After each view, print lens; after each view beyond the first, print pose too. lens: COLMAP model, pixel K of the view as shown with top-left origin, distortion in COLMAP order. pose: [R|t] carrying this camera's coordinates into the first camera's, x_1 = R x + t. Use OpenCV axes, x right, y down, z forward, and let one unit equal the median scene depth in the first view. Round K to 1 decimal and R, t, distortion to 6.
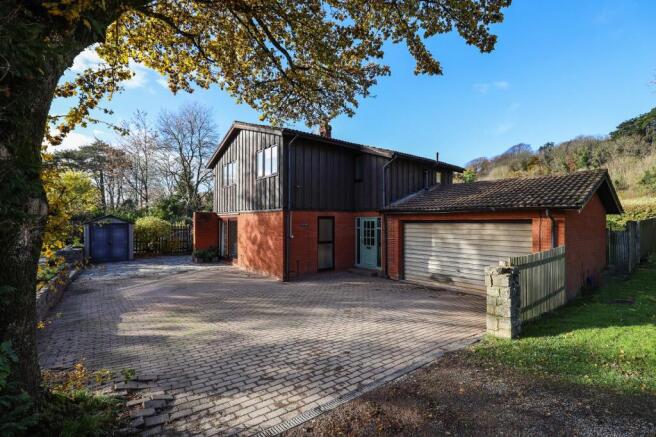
lens RADIAL K [[304.6, 0, 325.2], [0, 304.6, 219.7], [0, 0, 1]] dist [-0.022570, 0.000198]
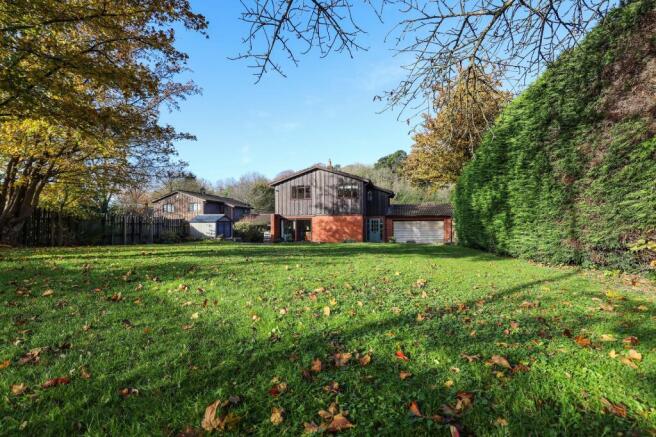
lens RADIAL K [[304.6, 0, 325.2], [0, 304.6, 219.7], [0, 0, 1]] dist [-0.022570, 0.000198]
pose [[0.796195, 0.006250, 0.605008, -1.473075], [0.000000, 0.999947, -0.010330, 0.024420], [-0.605040, 0.008224, 0.796153, -0.545956]]
